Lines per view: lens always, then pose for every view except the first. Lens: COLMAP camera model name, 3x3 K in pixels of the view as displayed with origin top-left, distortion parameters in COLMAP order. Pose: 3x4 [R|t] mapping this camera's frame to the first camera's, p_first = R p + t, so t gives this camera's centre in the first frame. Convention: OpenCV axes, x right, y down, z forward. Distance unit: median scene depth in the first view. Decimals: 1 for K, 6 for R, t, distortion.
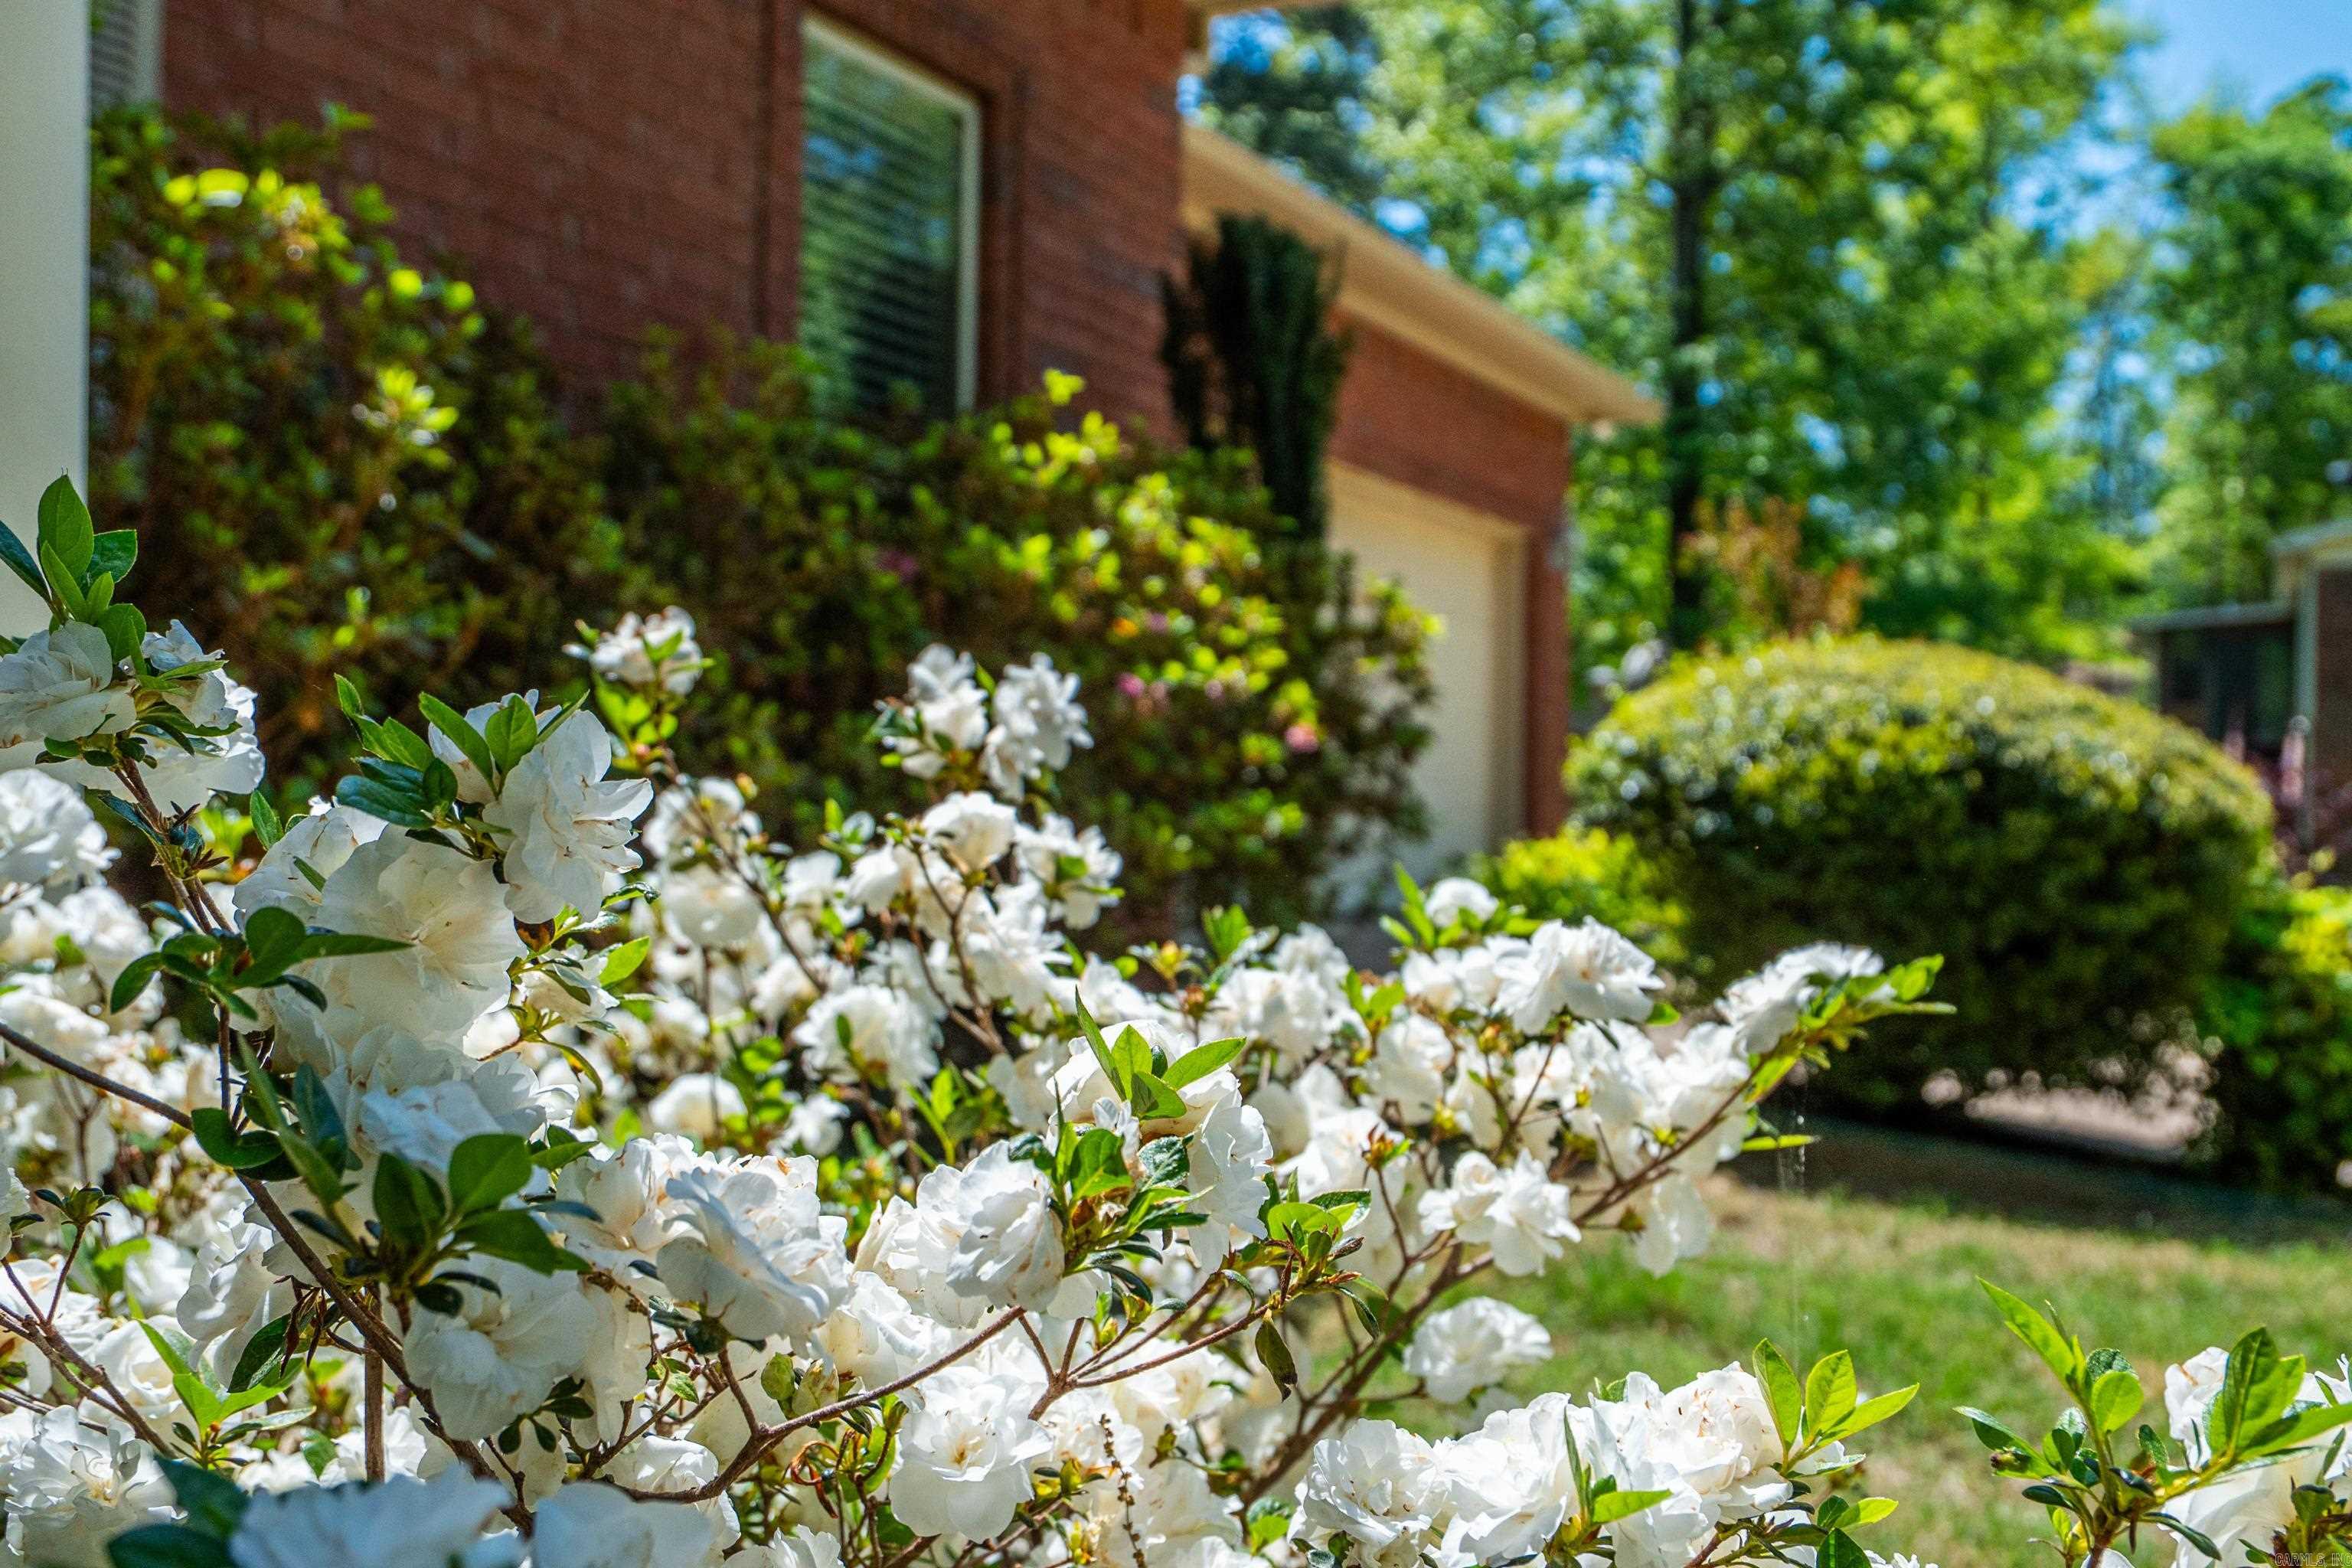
lens RADIAL K [[2290.9, 0, 1158.4], [0, 2290.9, 786.4], [0, 0, 1]] dist [0.023814, 0.000000]
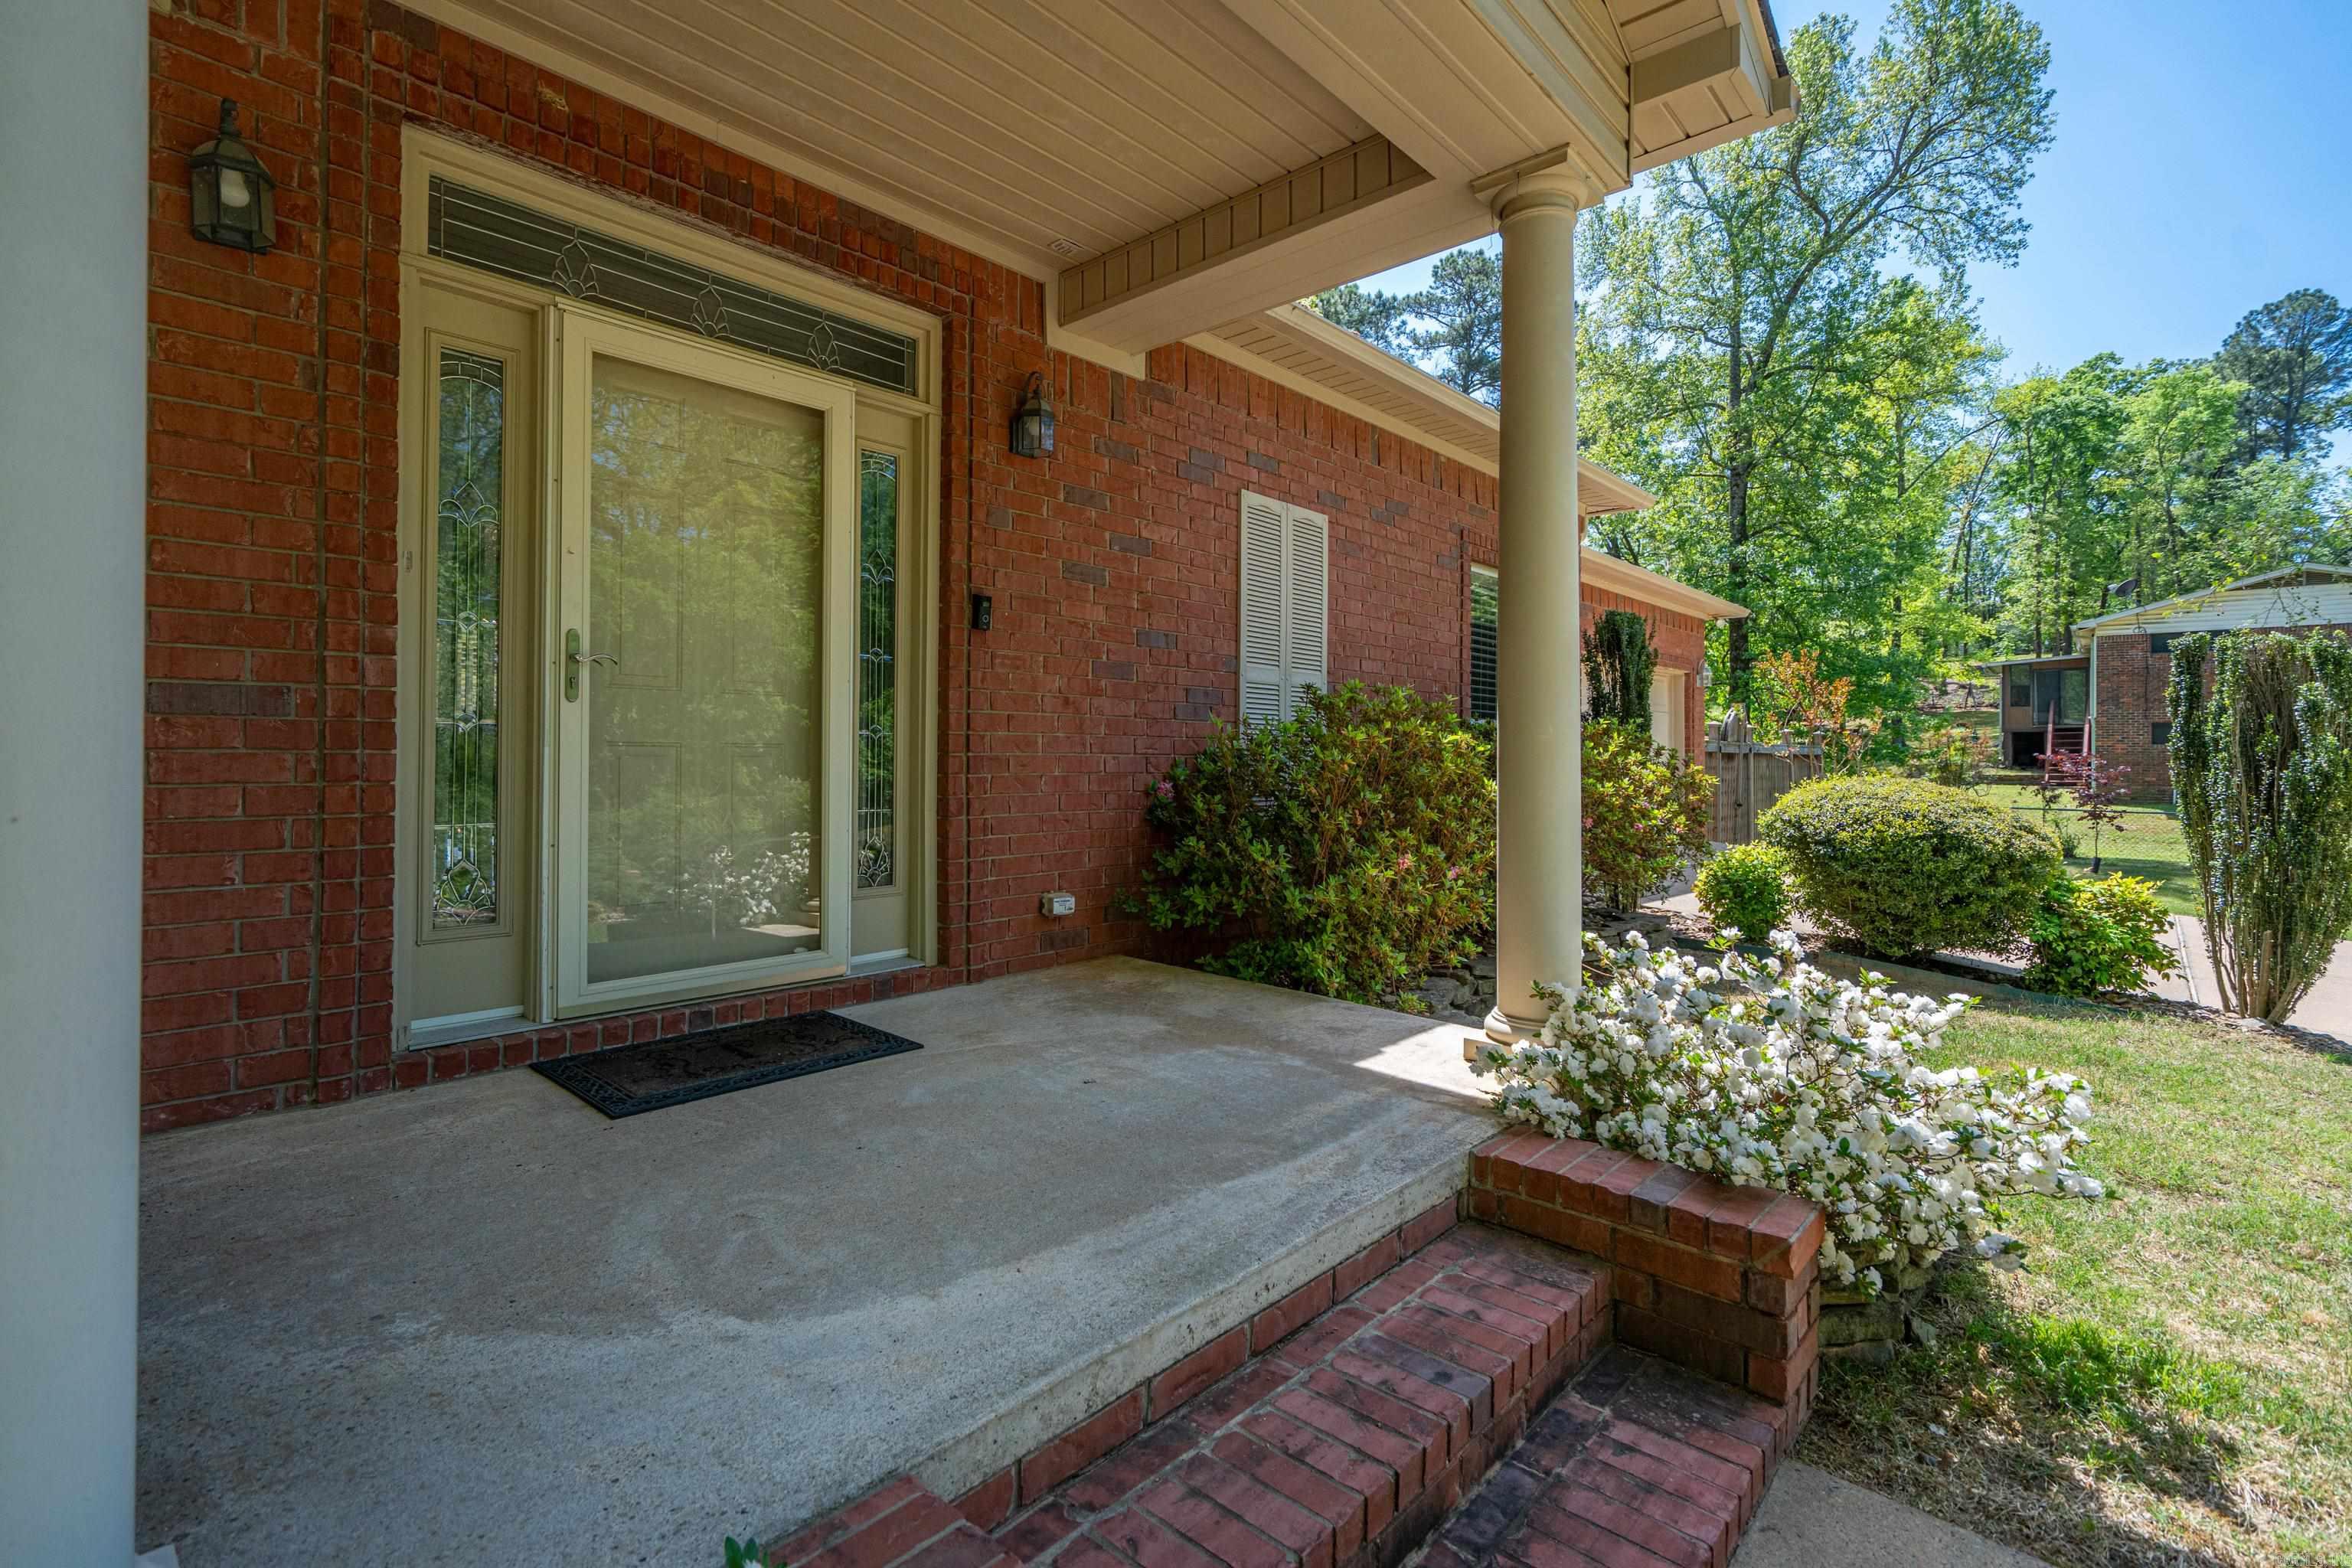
lens RADIAL K [[1081.4, 0, 1170.3], [0, 1081.4, 745.4], [0, 0, 1]] dist [0.002843, 0.003546]
pose [[0.970105, -0.009865, -0.242485, -0.181603], [0.010790, 0.999939, 0.002489, -0.108867], [0.242445, -0.005031, 0.970152, -0.400711]]
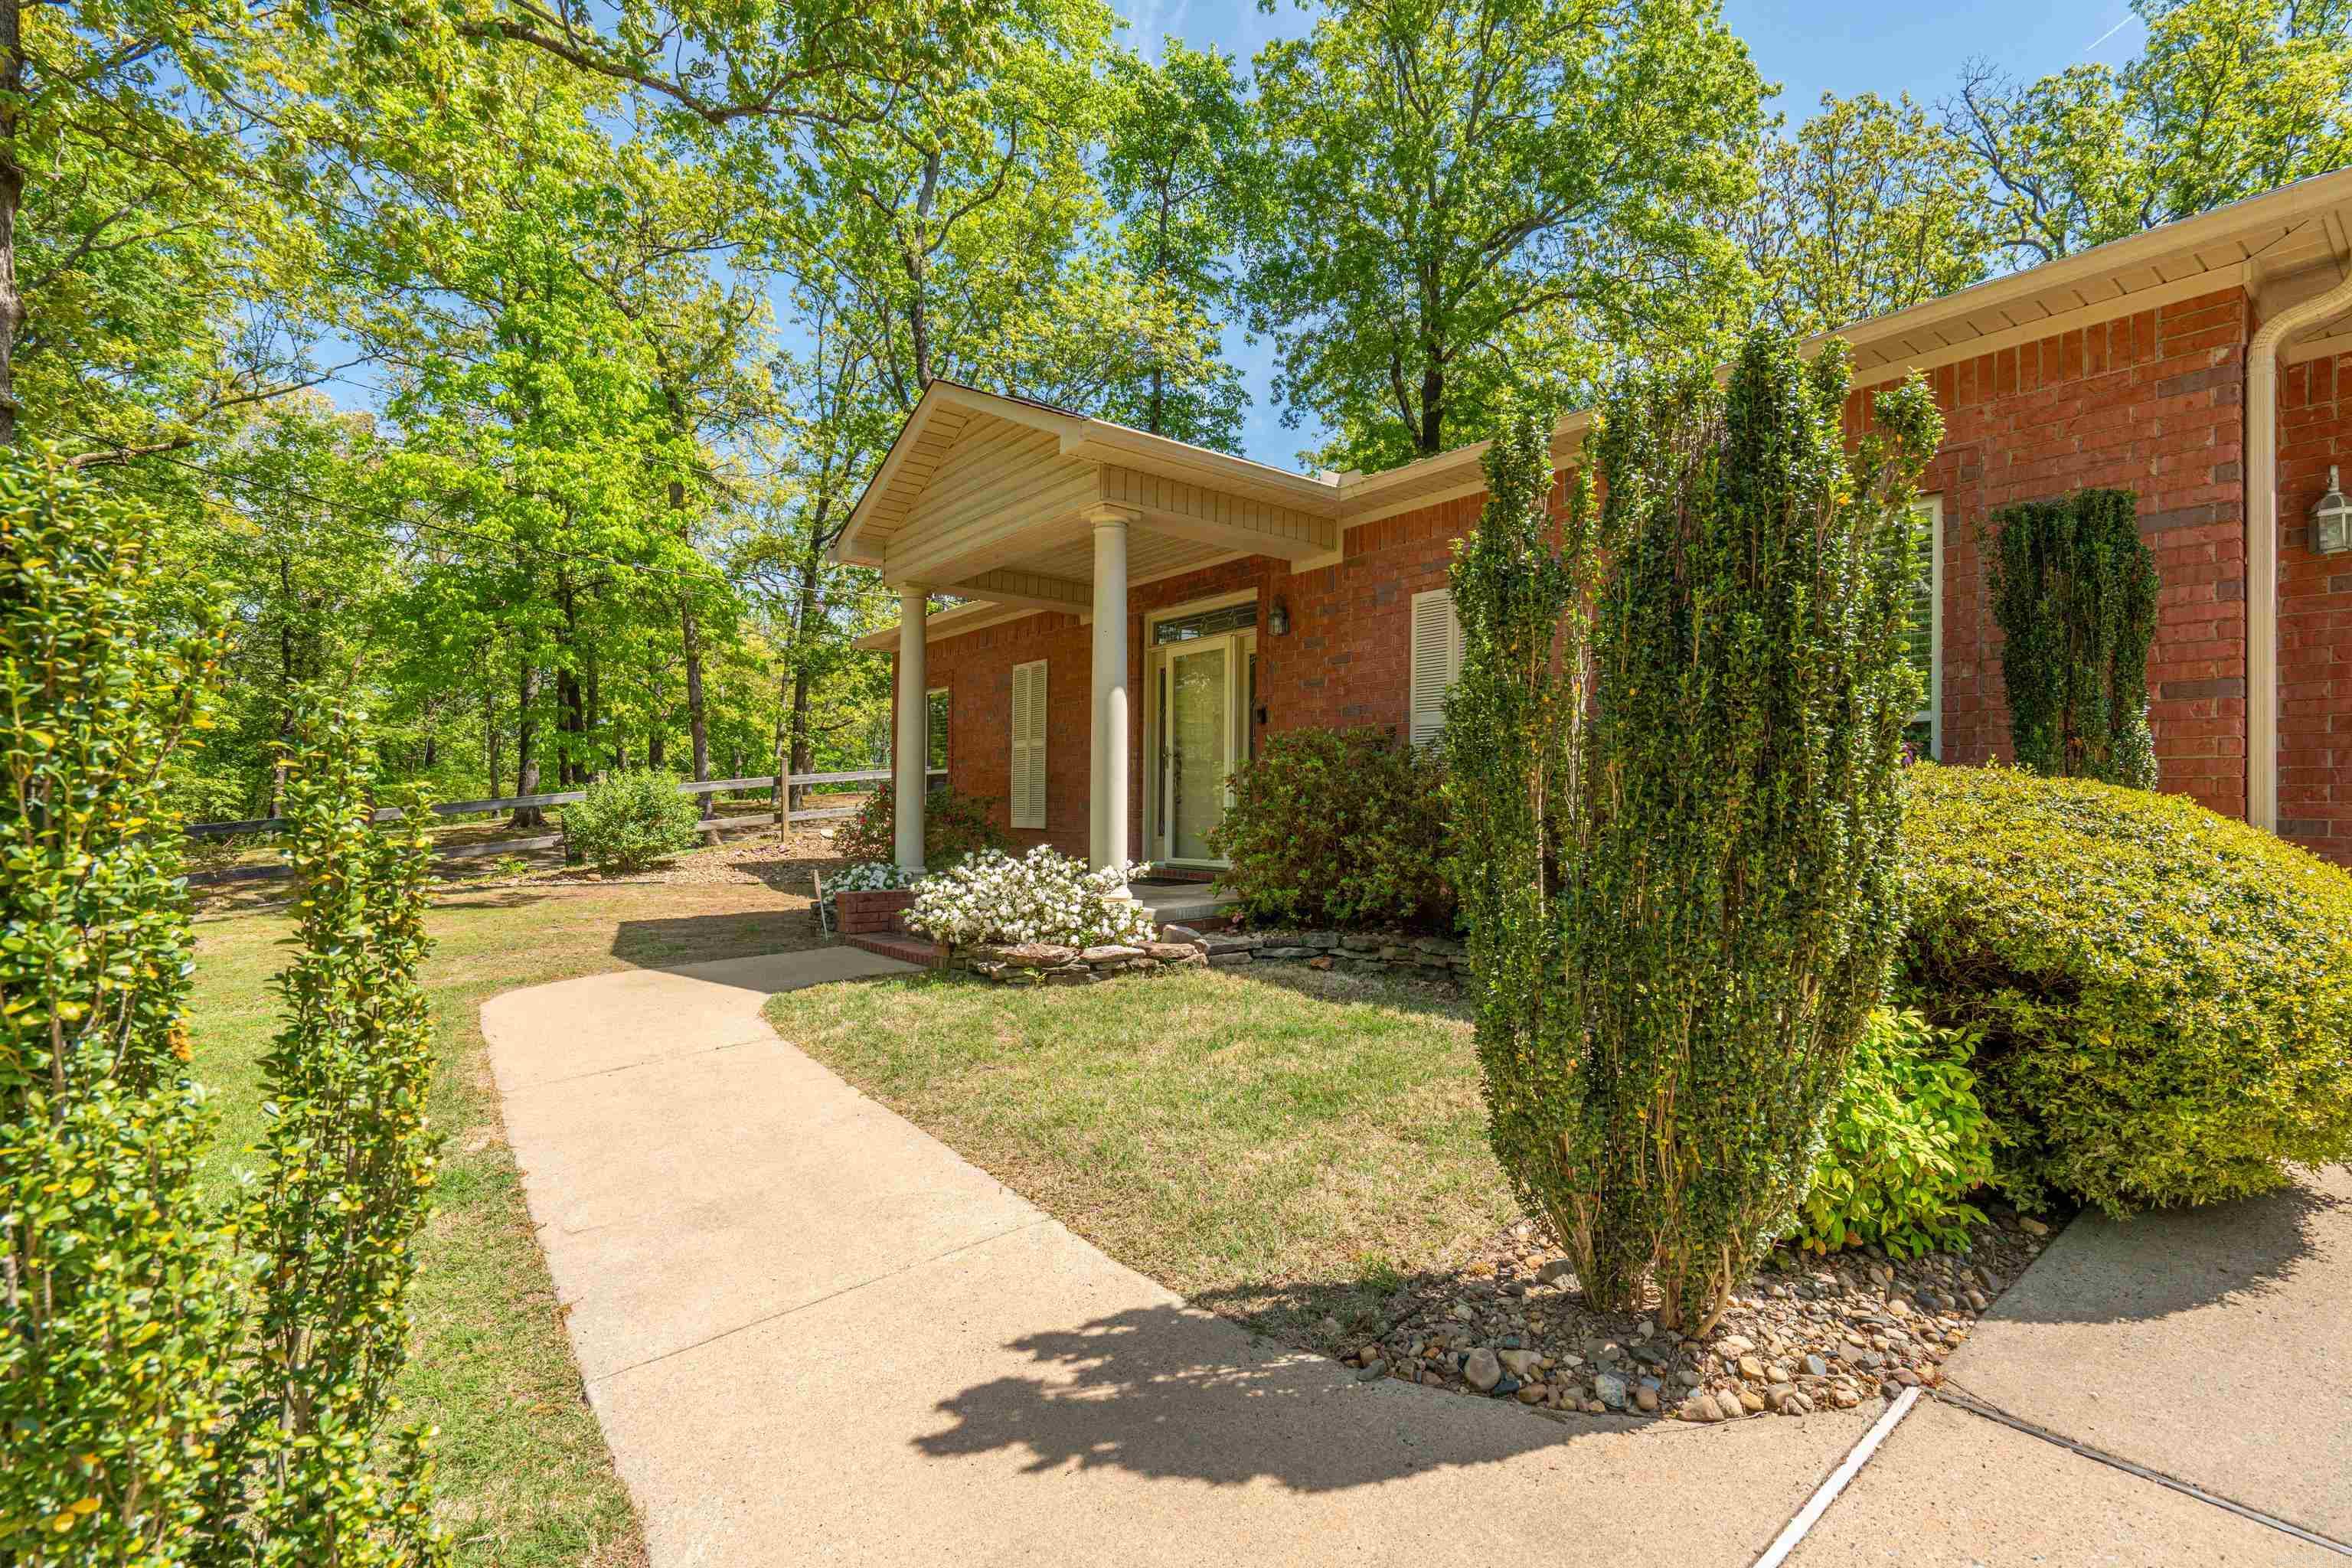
lens RADIAL K [[1081.4, 0, 1196.6], [0, 1081.4, 809.7], [0, 0, 1]] dist [0.002843, 0.003546]
pose [[-0.393225, -0.010892, -0.919378, 1.043319], [0.007401, 0.999860, -0.015011, -0.035934], [0.919413, -0.012707, -0.393089, 0.836439]]
